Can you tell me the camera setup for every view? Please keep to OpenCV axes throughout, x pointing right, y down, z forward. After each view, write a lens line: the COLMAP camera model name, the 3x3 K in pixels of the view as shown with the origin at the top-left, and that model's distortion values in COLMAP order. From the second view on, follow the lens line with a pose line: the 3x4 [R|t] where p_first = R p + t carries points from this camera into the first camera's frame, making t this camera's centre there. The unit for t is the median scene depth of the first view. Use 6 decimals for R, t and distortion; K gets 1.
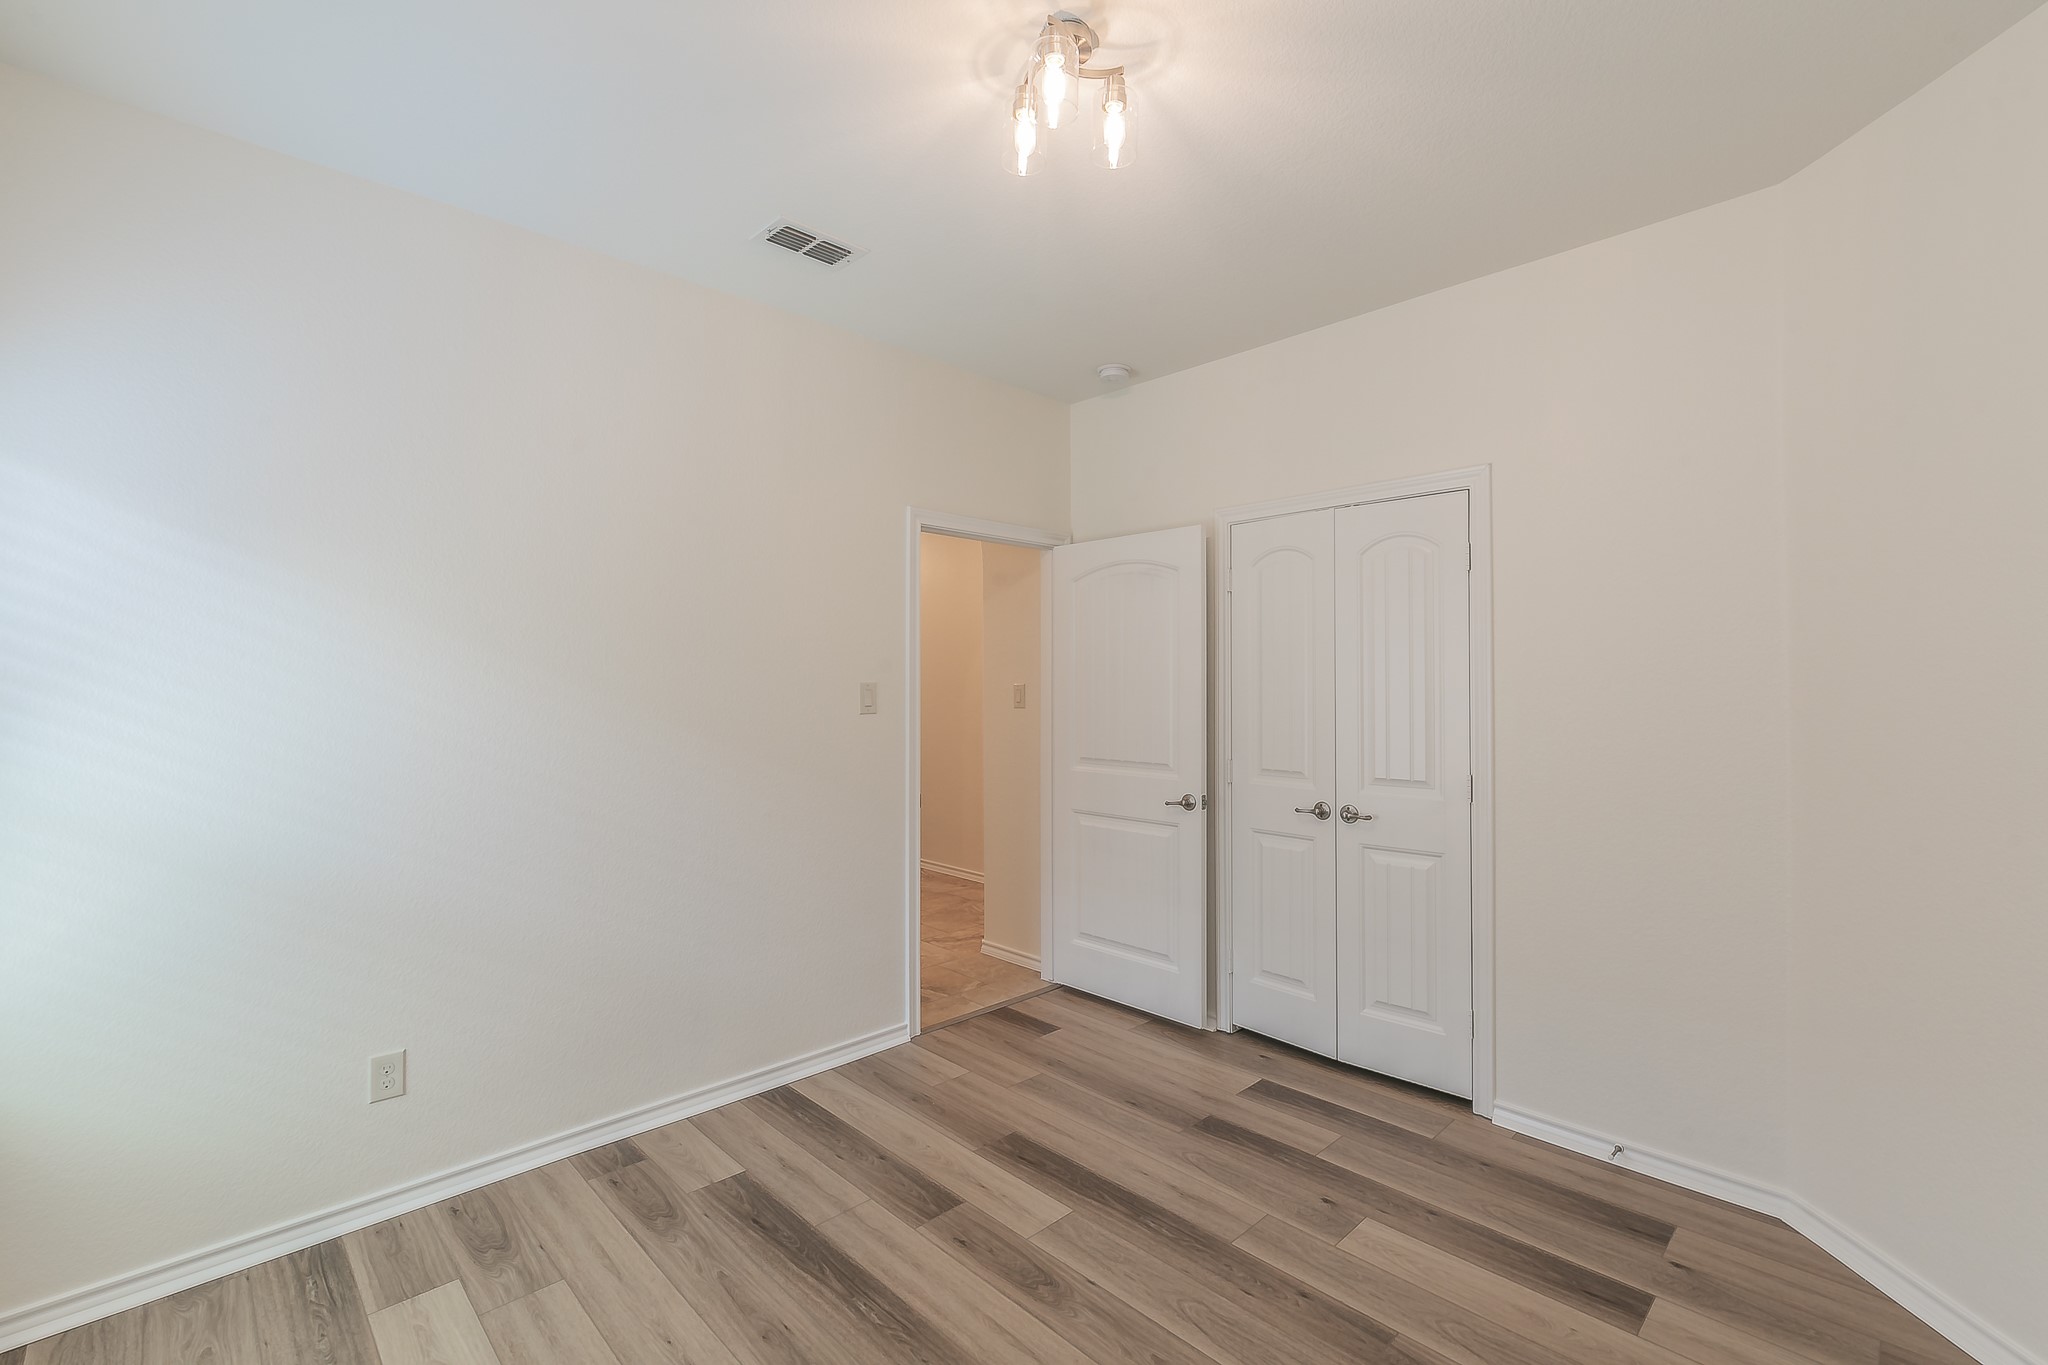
lens RADIAL K [[885.9, 0, 1024.0], [0, 885.9, 682.5], [0, 0, 1]] dist [-0.000428, -0.000171]
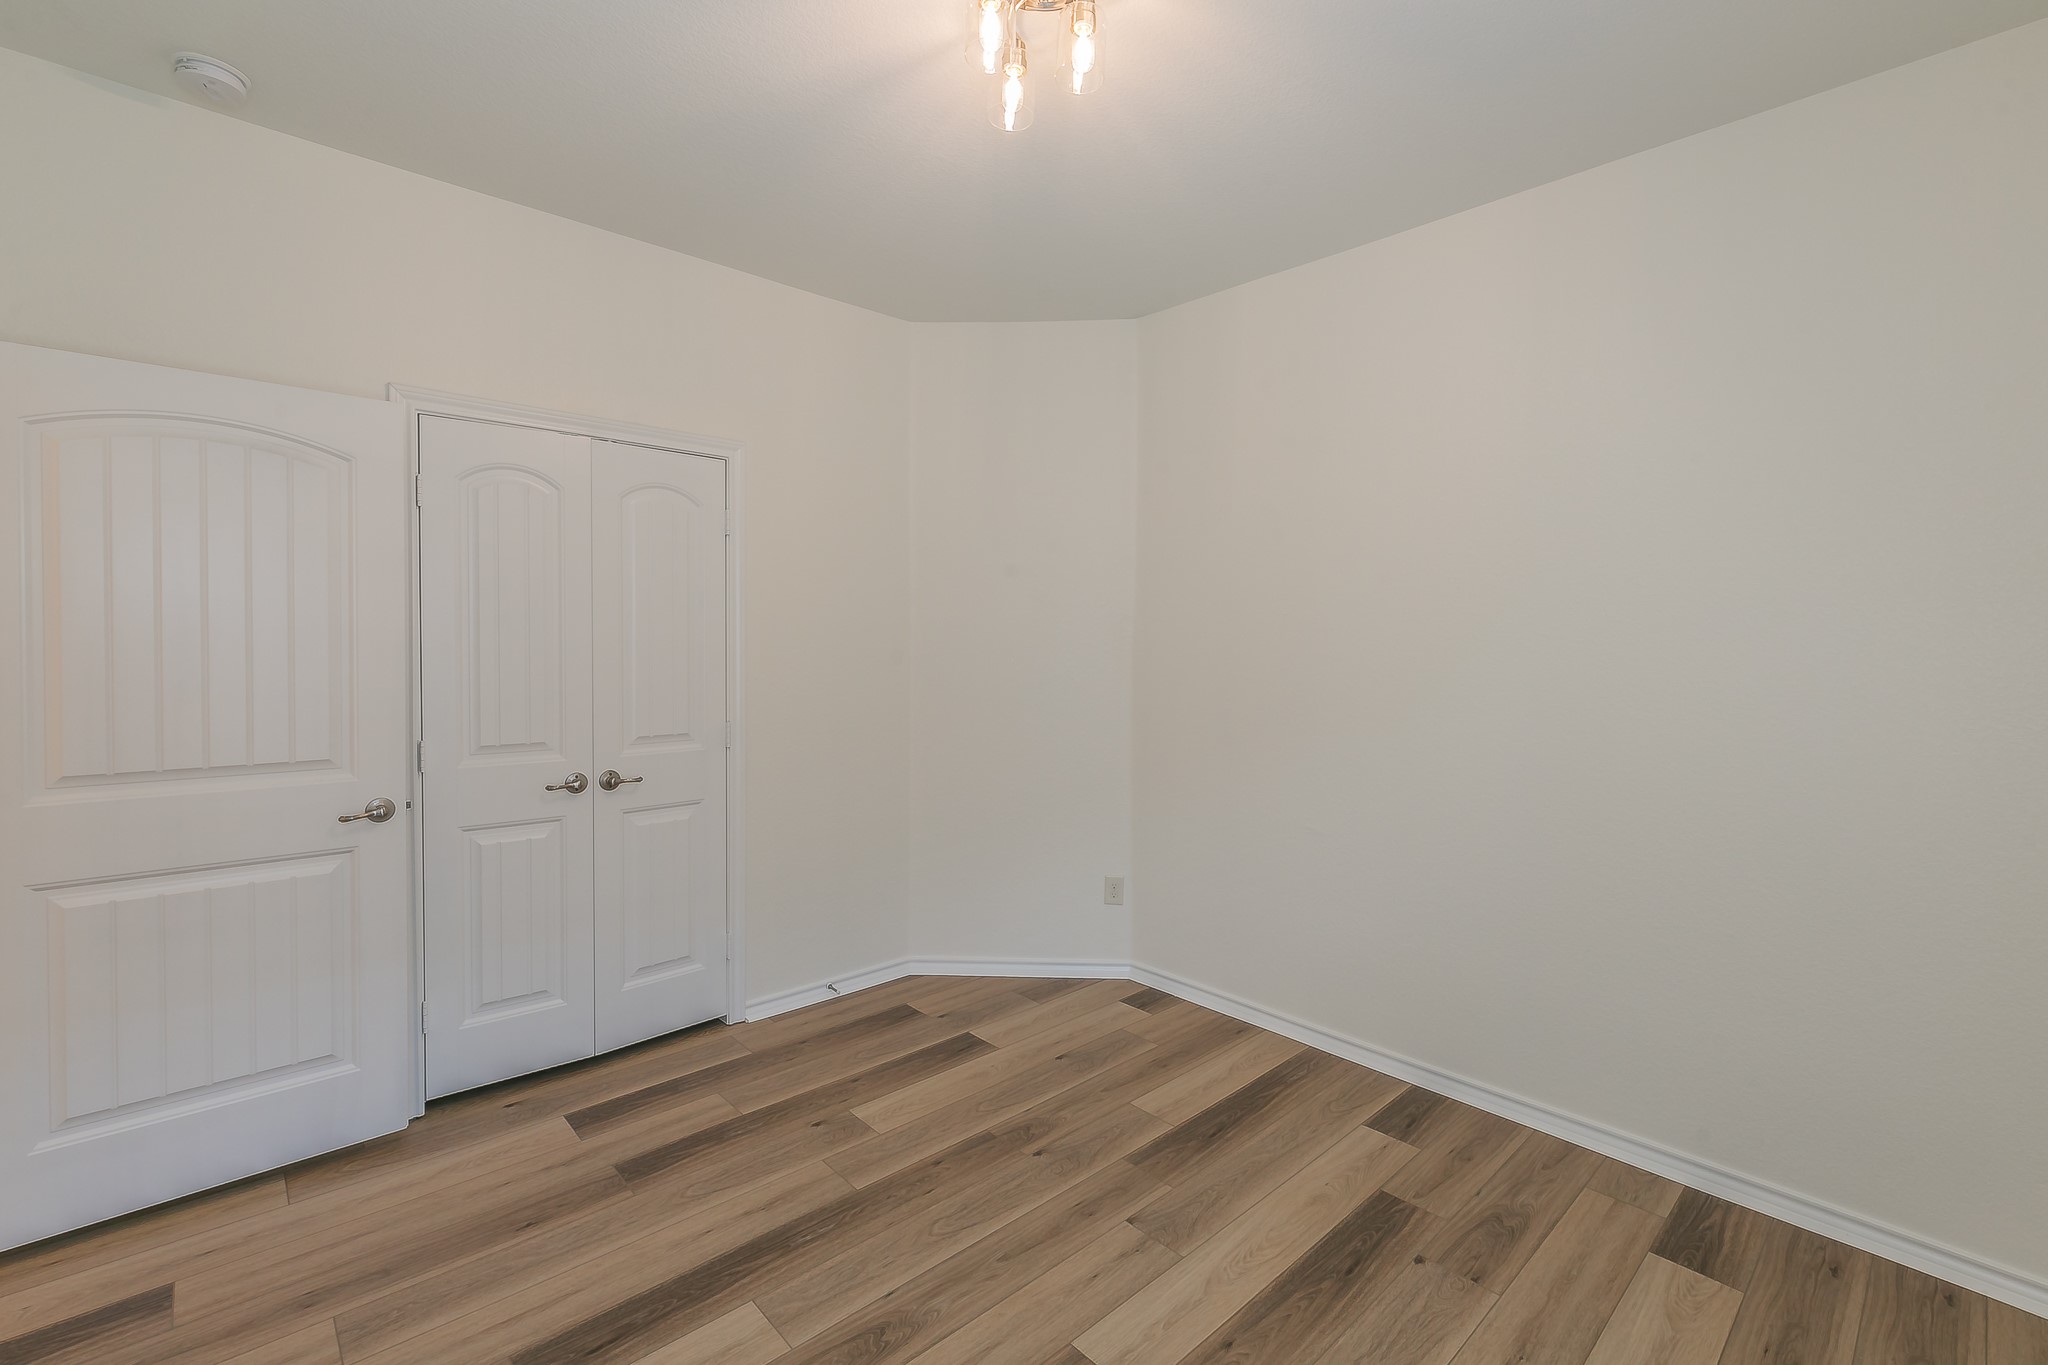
lens RADIAL K [[889.9, 0, 1023.2], [0, 889.9, 670.5], [0, 0, 1]] dist [0.000154, 0.000040]
pose [[0.026704, -0.029117, 0.999219, -0.694972], [-0.009333, 0.999525, 0.029375, 0.005105], [-0.999600, -0.010110, 0.026419, 0.716799]]
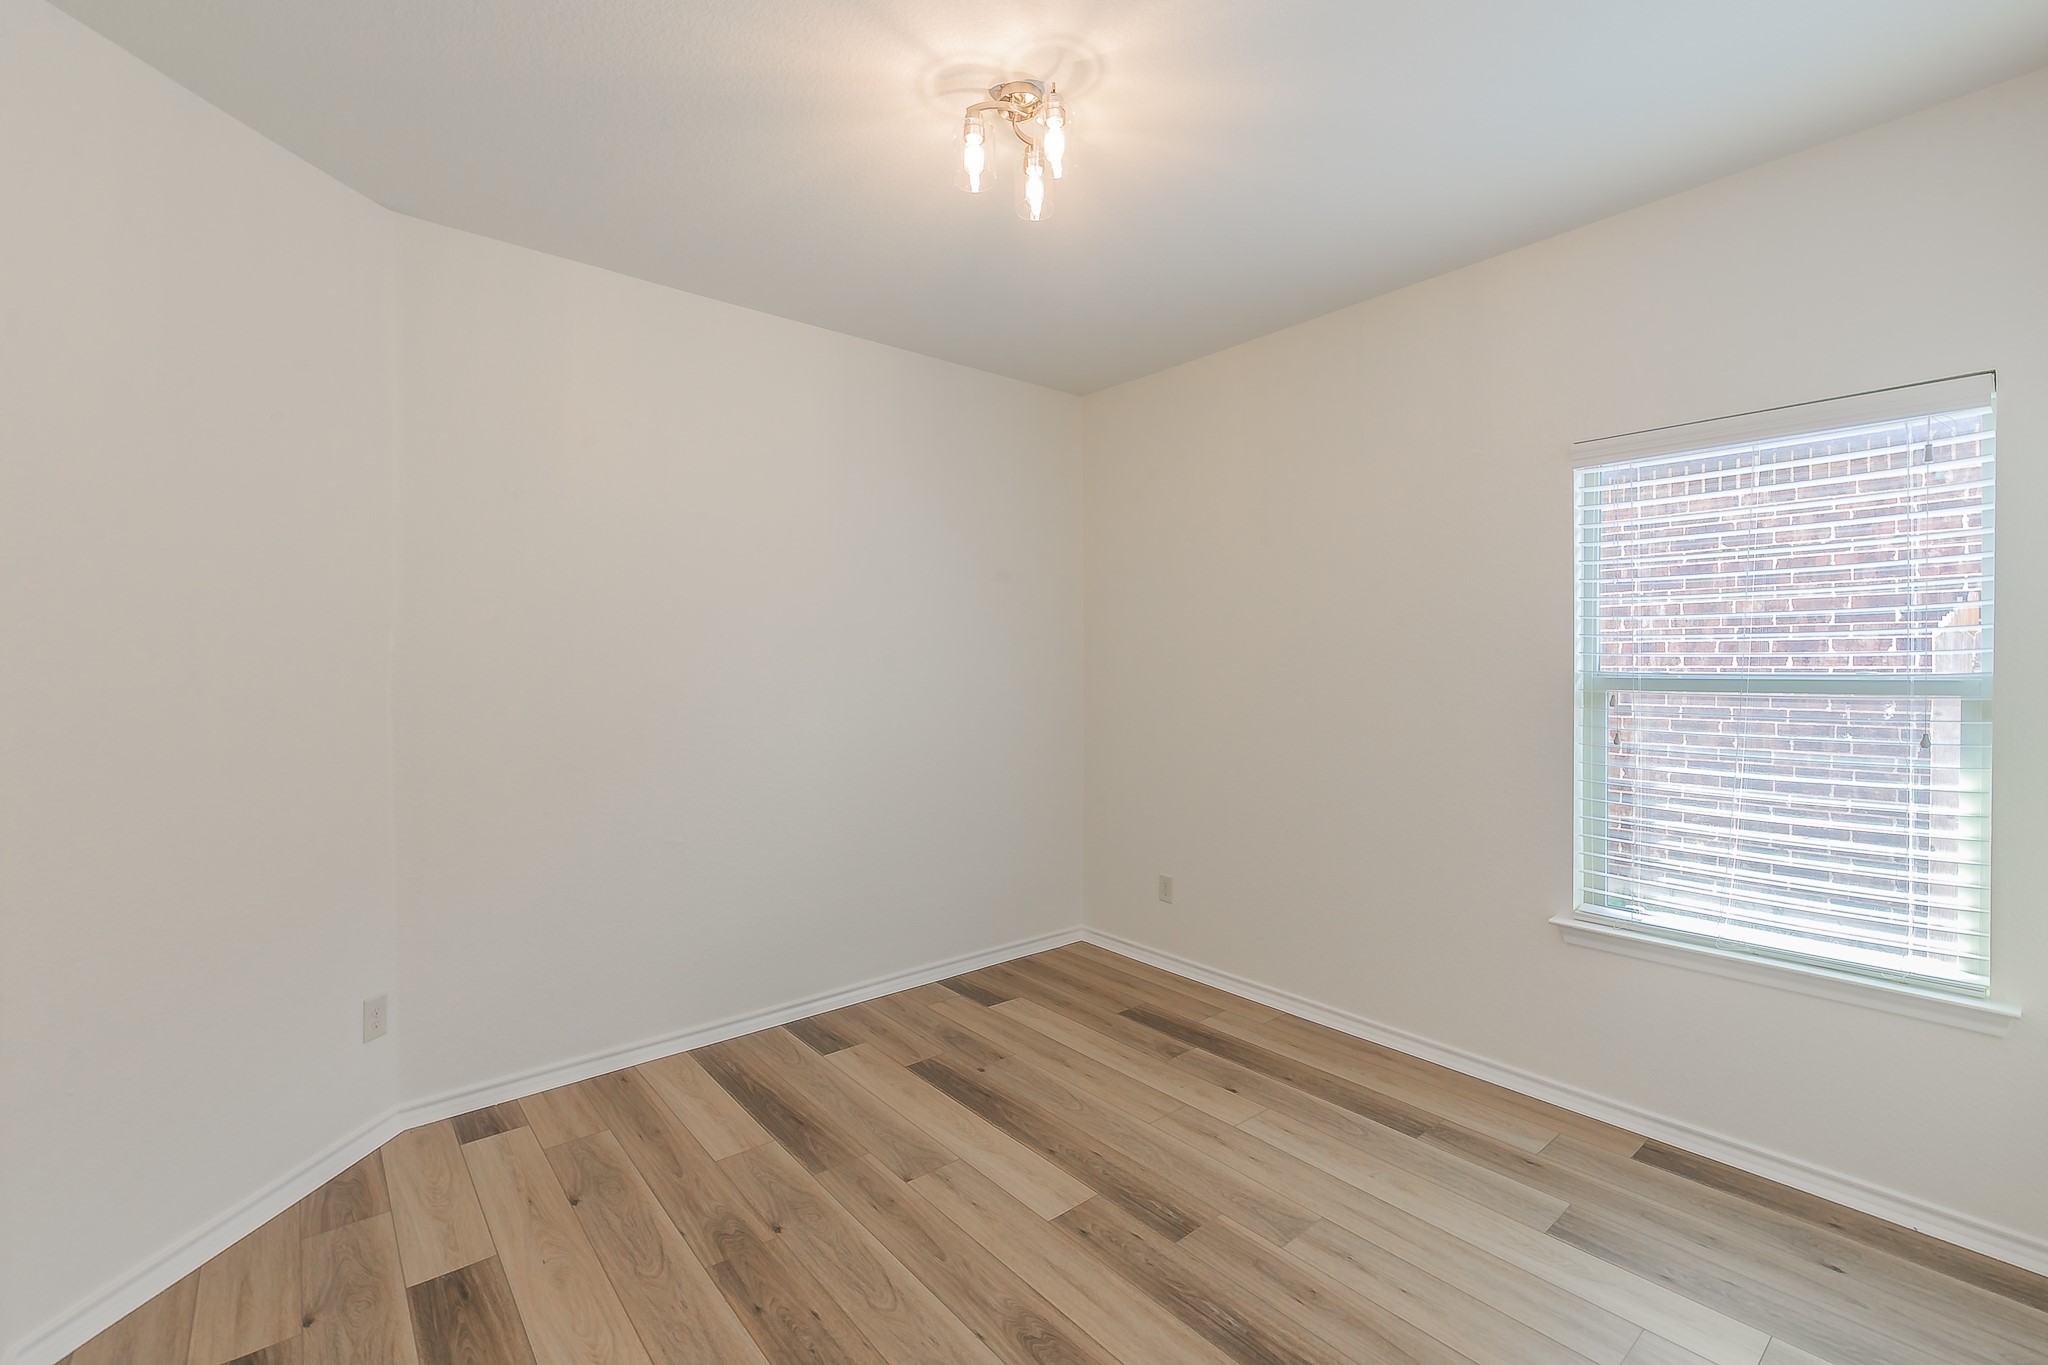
lens RADIAL K [[873.2, 0, 1028.6], [0, 873.2, 679.8], [0, 0, 1]] dist [-0.002072, -0.000225]
pose [[-0.997529, 0.003936, 0.070152, -0.029882], [0.004673, 0.999936, 0.010343, 0.015949], [-0.070107, 0.010645, -0.997483, 1.570143]]
